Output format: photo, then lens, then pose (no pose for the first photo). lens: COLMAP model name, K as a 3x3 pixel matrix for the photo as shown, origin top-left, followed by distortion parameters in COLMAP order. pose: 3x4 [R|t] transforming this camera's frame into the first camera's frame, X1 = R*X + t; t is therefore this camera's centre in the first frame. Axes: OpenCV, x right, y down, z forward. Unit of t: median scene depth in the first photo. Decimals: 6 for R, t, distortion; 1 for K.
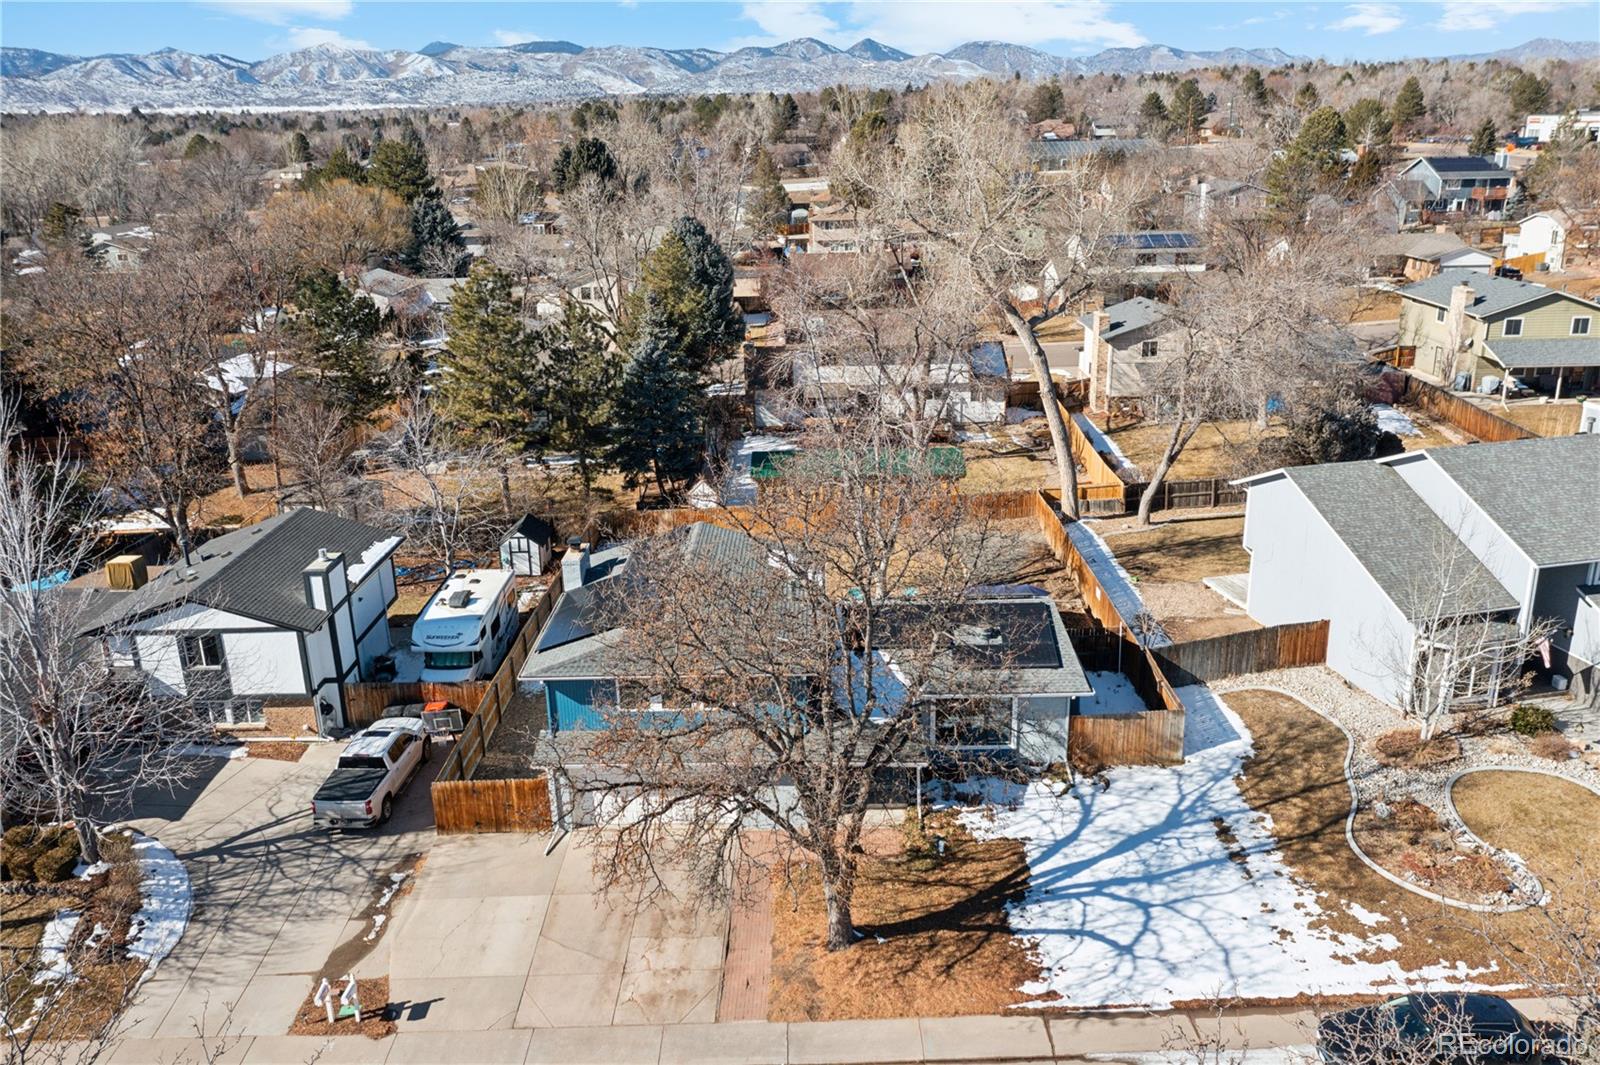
lens RADIAL K [[1305.1, 0, 800.0], [0, 1305.1, 532.5], [0, 0, 1]] dist [-0.013791, -0.002211]
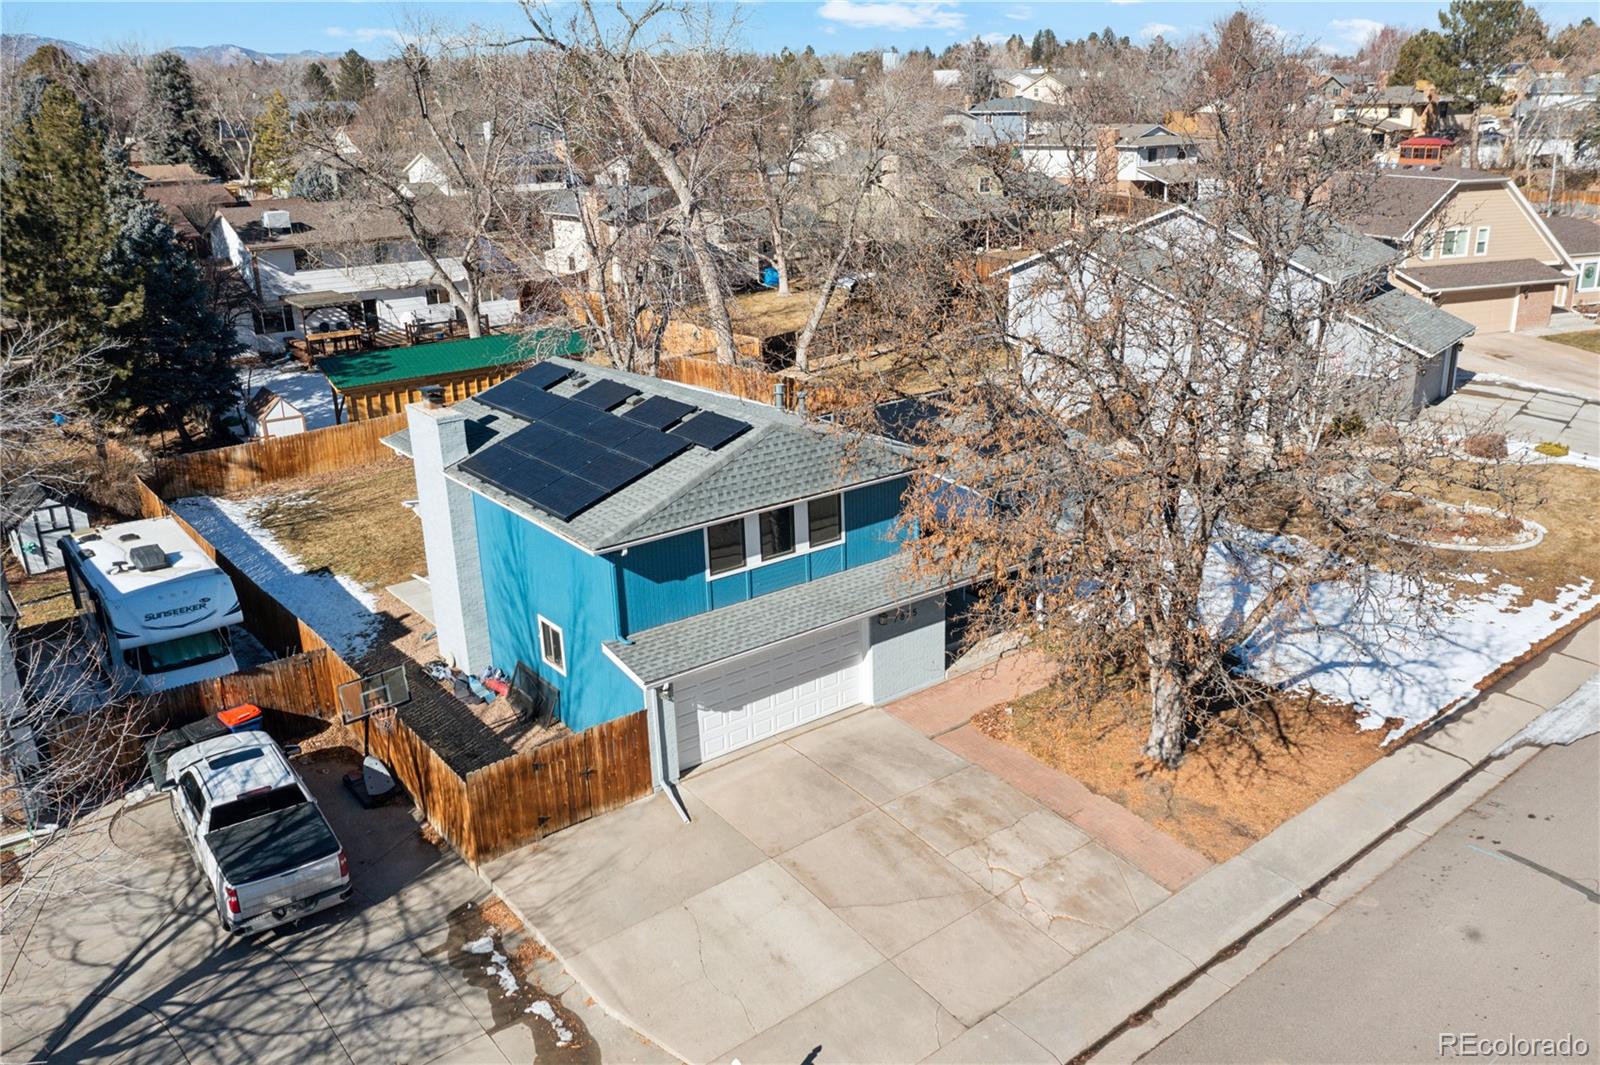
lens RADIAL K [[1305.1, 0, 800.0], [0, 1305.1, 532.5], [0, 0, 1]] dist [-0.013791, -0.002211]
pose [[0.761090, -0.188360, 0.620695, -0.504707], [0.204791, 0.977743, 0.045600, 0.092768], [-0.615469, 0.092407, 0.782725, 0.455451]]
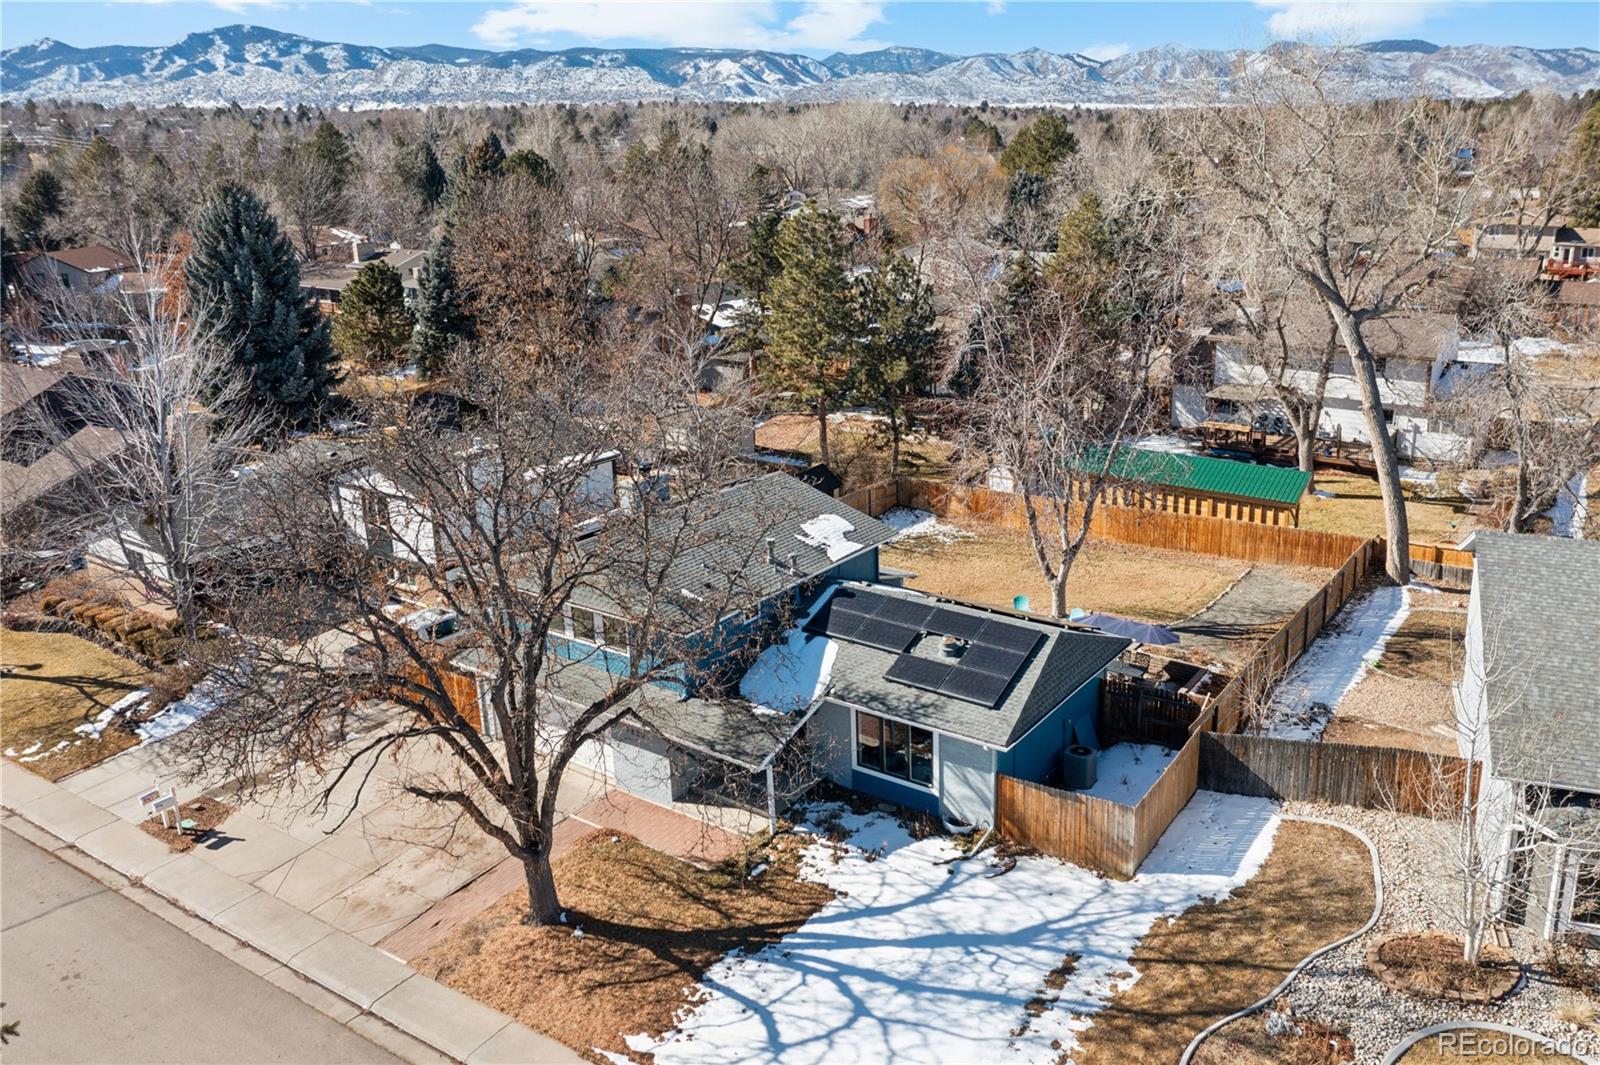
lens RADIAL K [[1320.8, 0, 800.0], [0, 1320.8, 532.5], [0, 0, 1]] dist [-0.013417, -0.005754]
pose [[0.833215, 0.186992, -0.520371, 0.518766], [-0.188628, 0.980755, 0.050398, -0.019291], [0.519780, 0.056164, 0.852452, 0.271119]]
